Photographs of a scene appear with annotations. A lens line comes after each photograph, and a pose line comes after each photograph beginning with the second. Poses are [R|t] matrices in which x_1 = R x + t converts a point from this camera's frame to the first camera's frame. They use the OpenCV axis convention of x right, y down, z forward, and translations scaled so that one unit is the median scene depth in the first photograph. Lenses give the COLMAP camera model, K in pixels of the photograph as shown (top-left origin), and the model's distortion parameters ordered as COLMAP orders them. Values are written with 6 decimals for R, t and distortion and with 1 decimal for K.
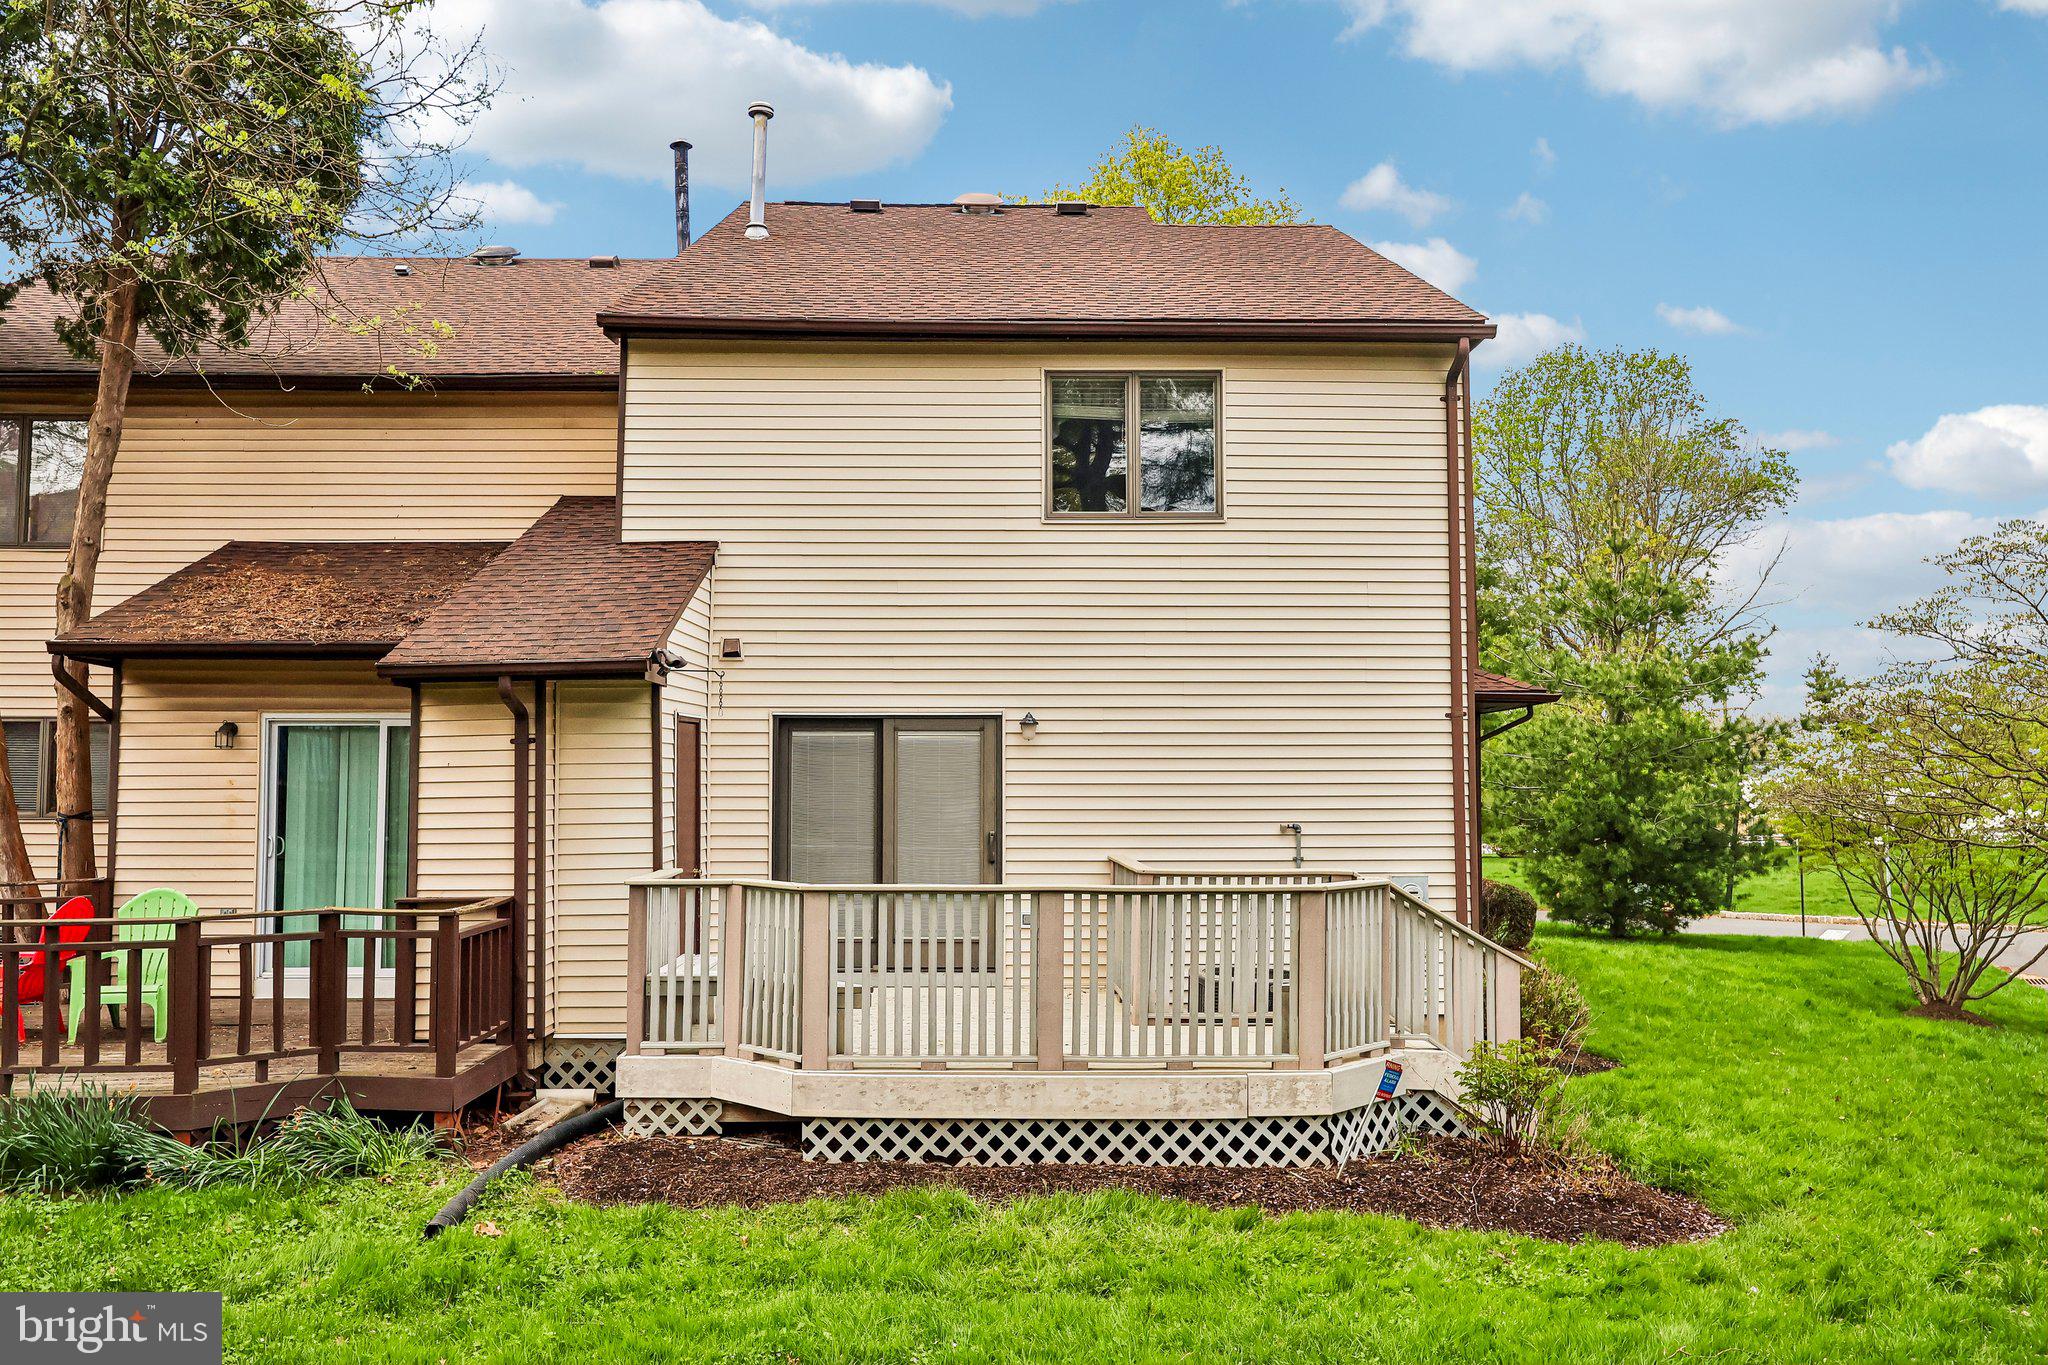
lens RADIAL K [[1618.4, 0, 1026.3], [0, 1618.4, 687.0], [0, 0, 1]] dist [0.003462, -0.006644]
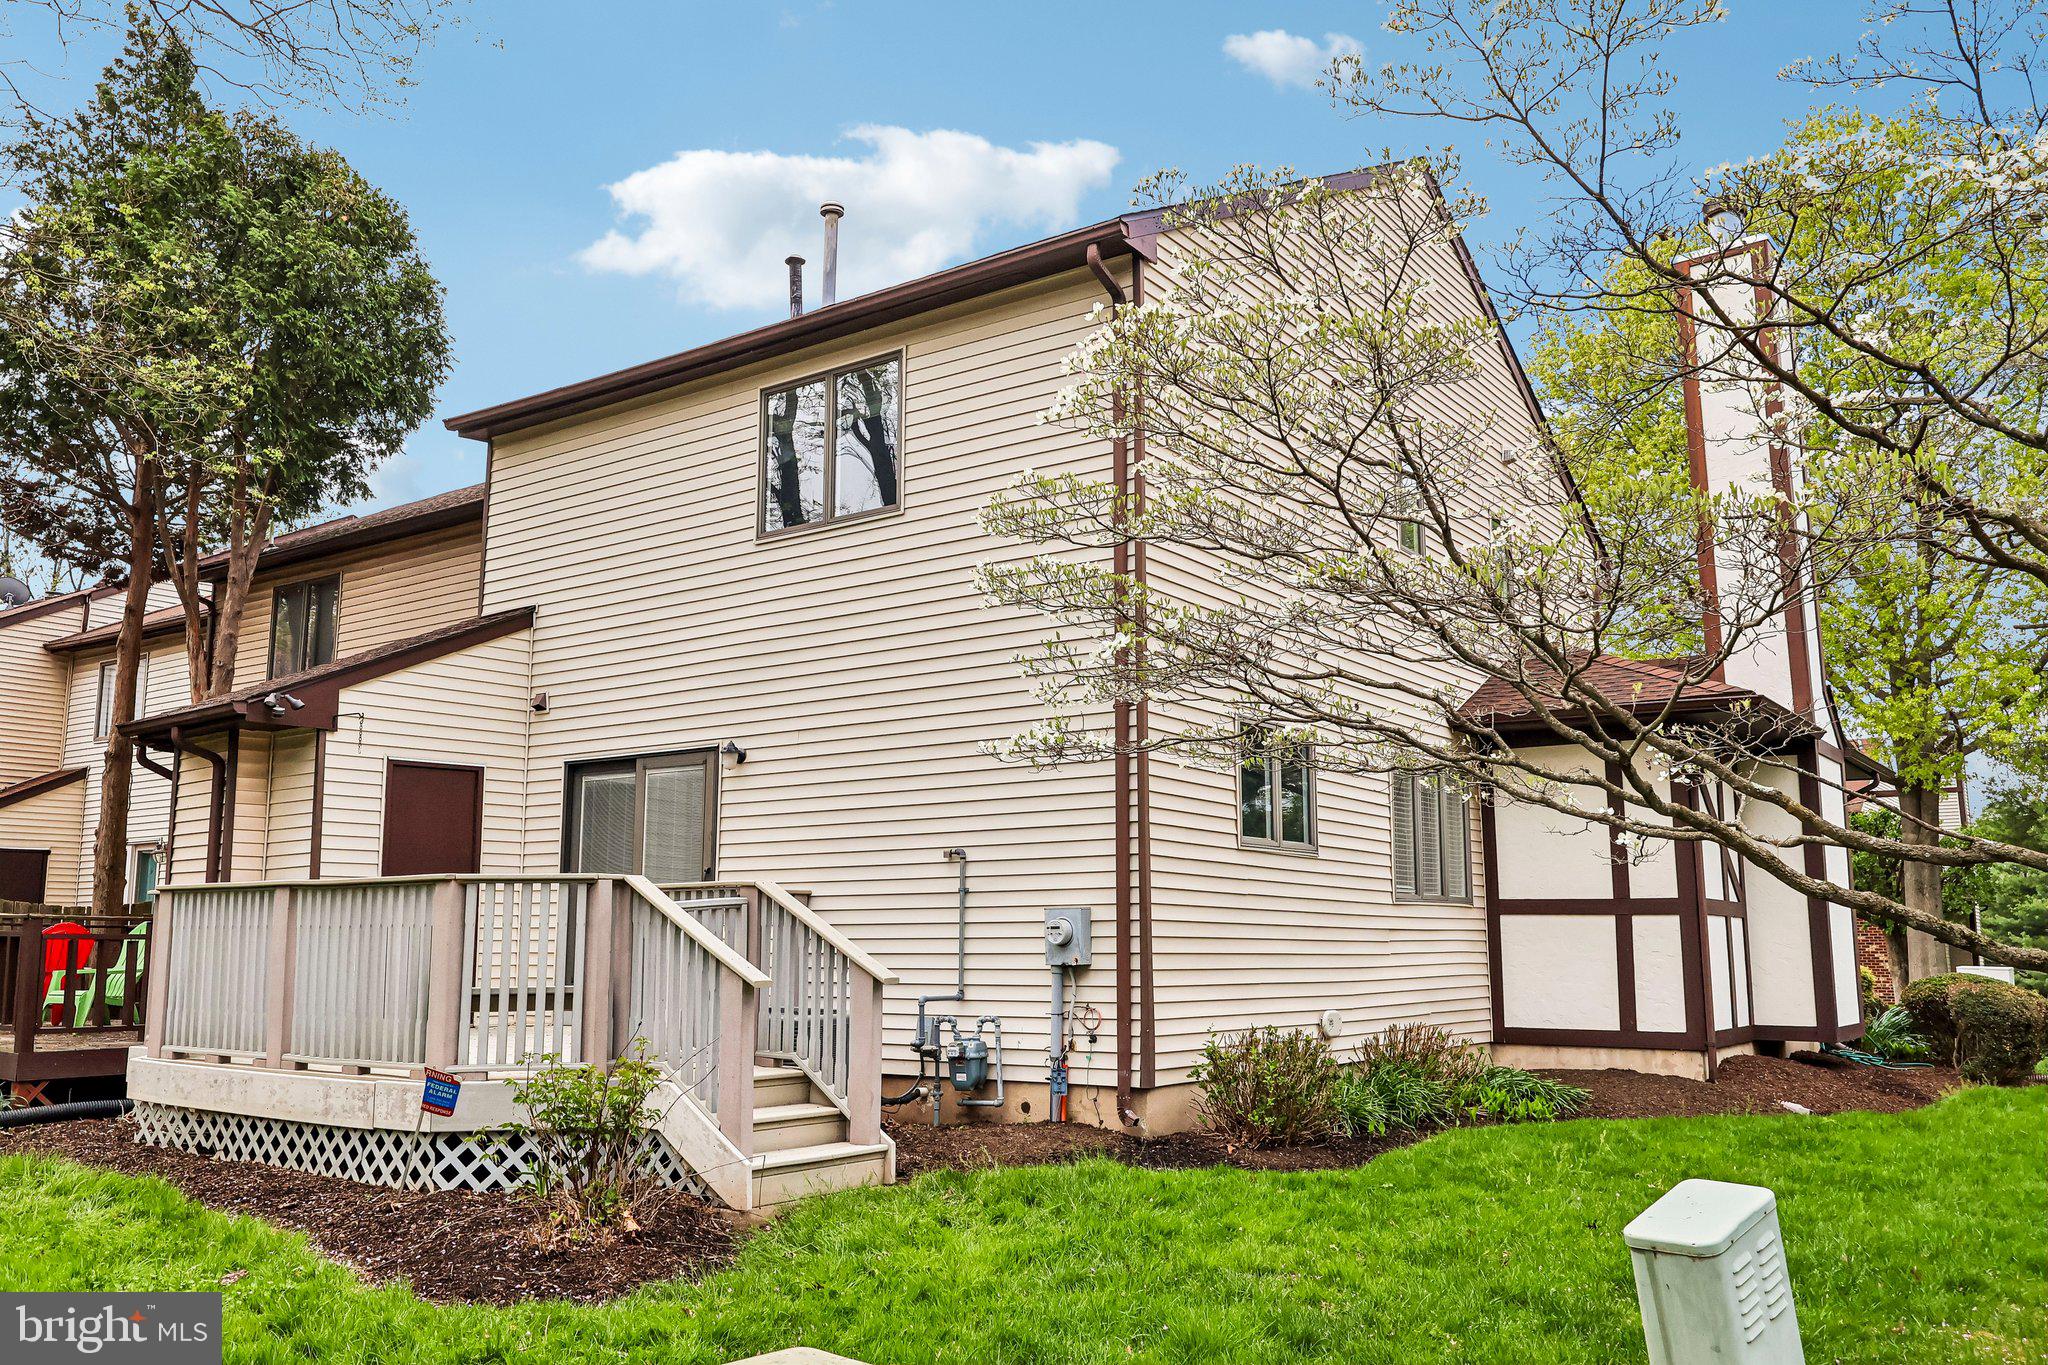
lens RADIAL K [[1618.4, 0, 1034.0], [0, 1618.4, 685.2], [0, 0, 1]] dist [0.003462, -0.006644]
pose [[0.802144, -0.094686, -0.589575, 0.711582], [0.039757, 0.993626, -0.105486, 0.090725], [0.595805, 0.061175, 0.800796, 0.335810]]
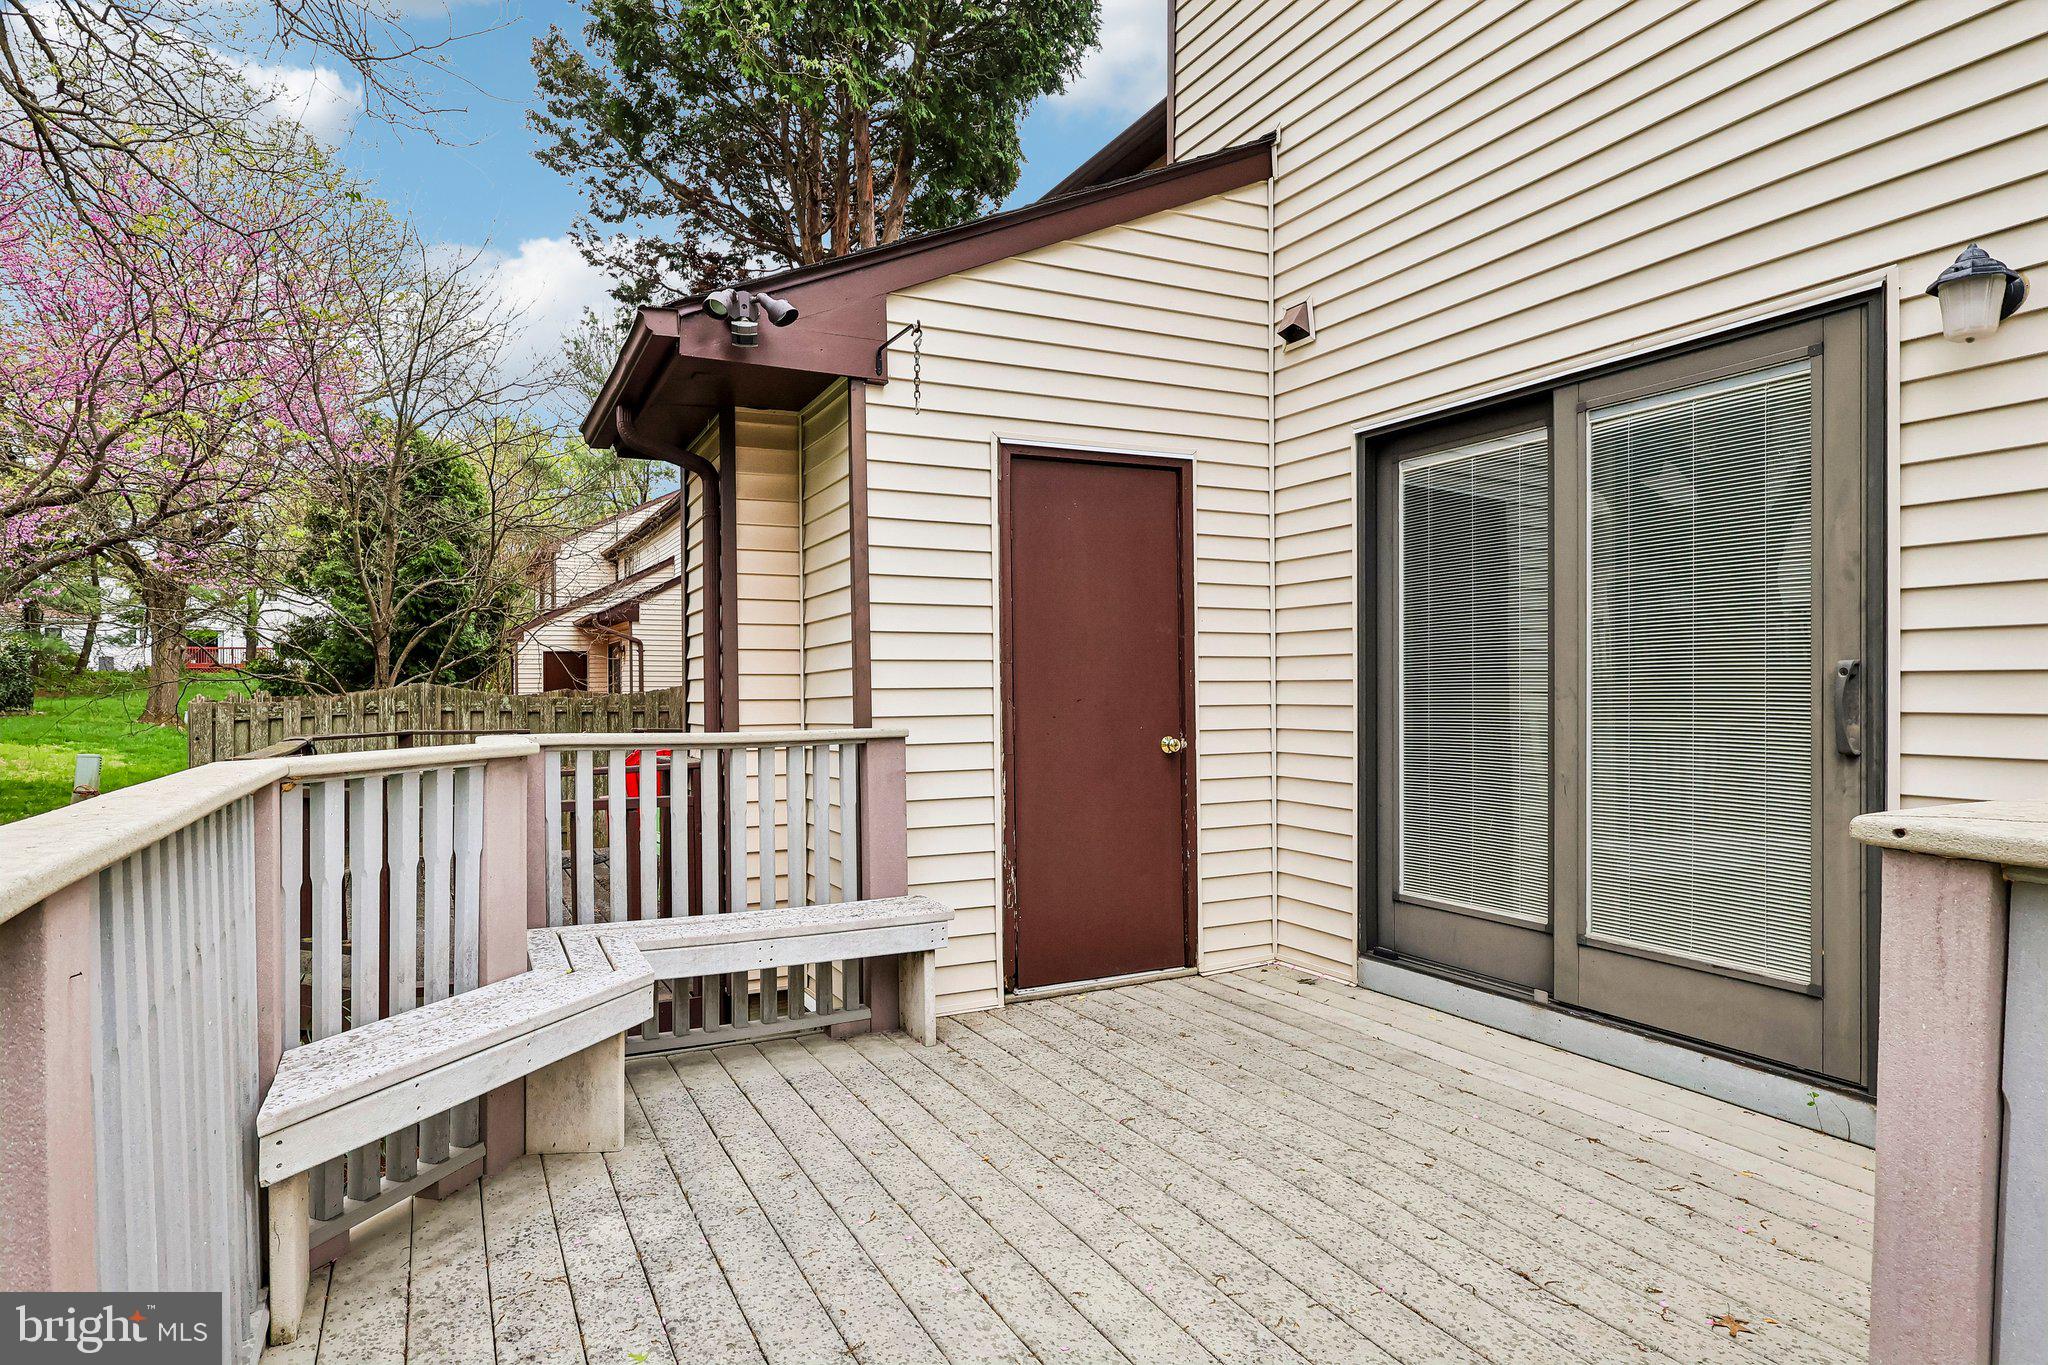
lens RADIAL K [[1139.2, 0, 1011.1], [0, 1139.2, 694.7], [0, 0, 1]] dist [-0.012051, 0.002712]
pose [[0.428729, 0.003967, -0.903425, 0.110980], [0.062174, 0.997490, 0.033886, 0.077824], [0.901291, -0.070697, 0.427406, 0.750523]]
